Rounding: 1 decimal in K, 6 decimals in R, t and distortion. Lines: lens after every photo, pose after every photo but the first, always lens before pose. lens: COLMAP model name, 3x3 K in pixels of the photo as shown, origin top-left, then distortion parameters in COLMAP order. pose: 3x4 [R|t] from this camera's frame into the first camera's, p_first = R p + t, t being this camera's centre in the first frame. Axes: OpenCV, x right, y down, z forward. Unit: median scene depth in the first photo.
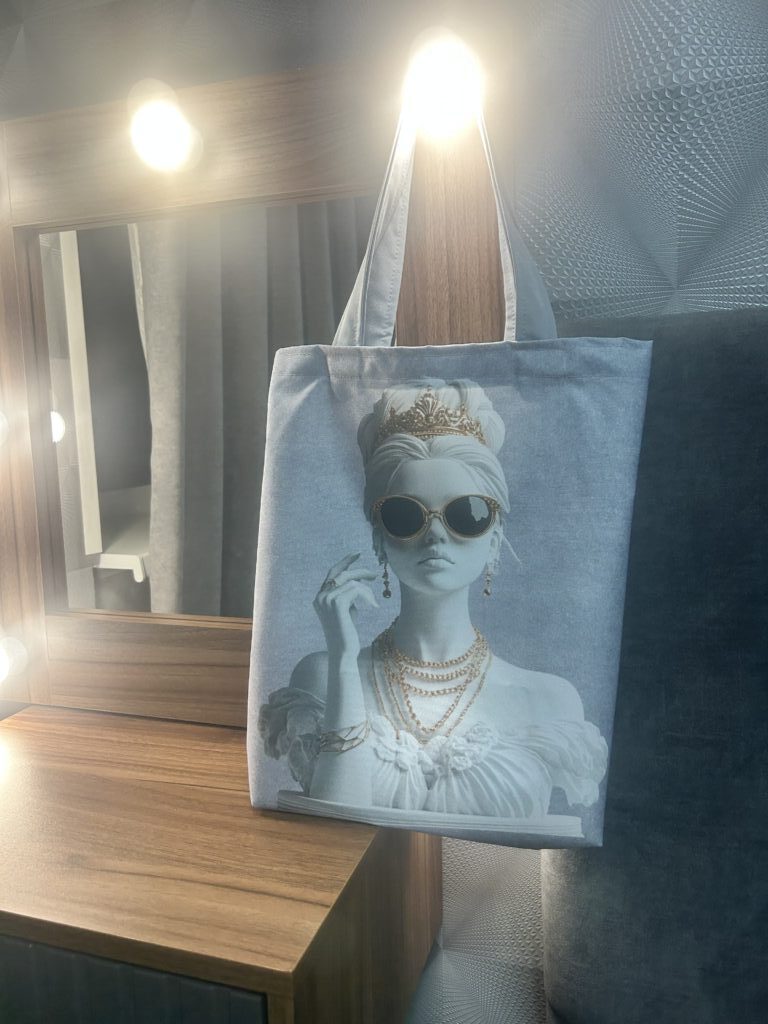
lens RADIAL K [[779.1, 0, 378.8], [0, 779.1, 513.2], [0, 0, 1]] dist [0.050773, -0.061679]
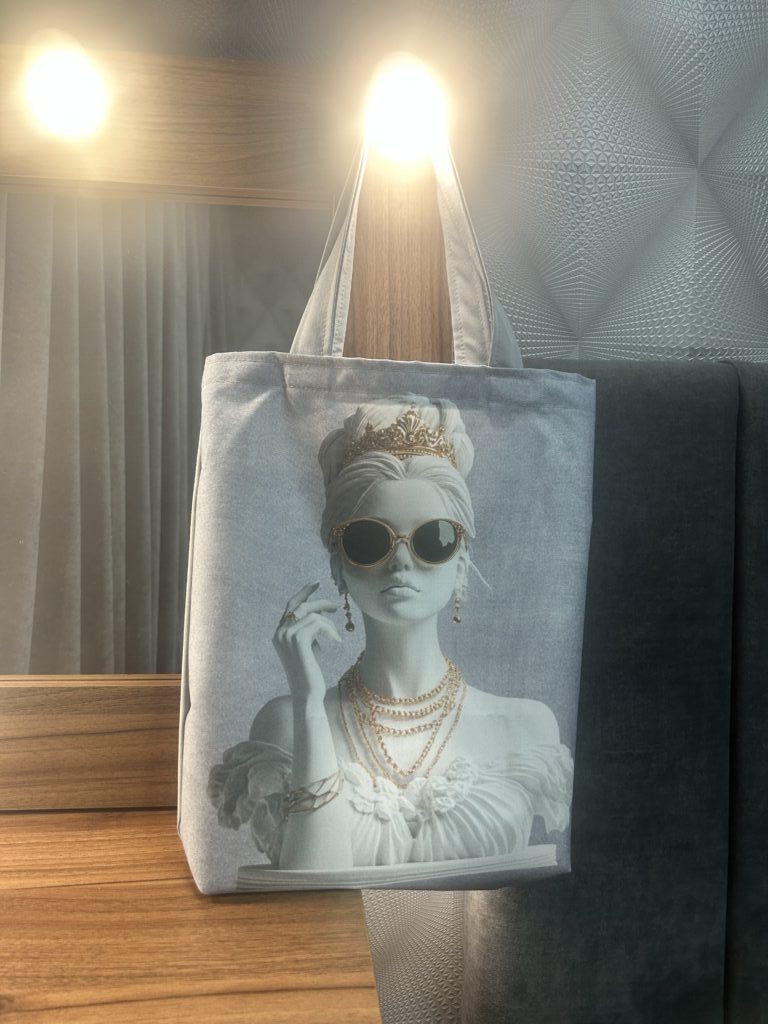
lens RADIAL K [[779.1, 0, 378.6], [0, 779.1, 515.3], [0, 0, 1]] dist [0.050773, -0.061679]
pose [[0.911106, 0.026395, 0.411327, -0.346190], [0.009558, 0.996326, -0.085106, 0.052840], [-0.412062, 0.081472, 0.907506, 0.150458]]
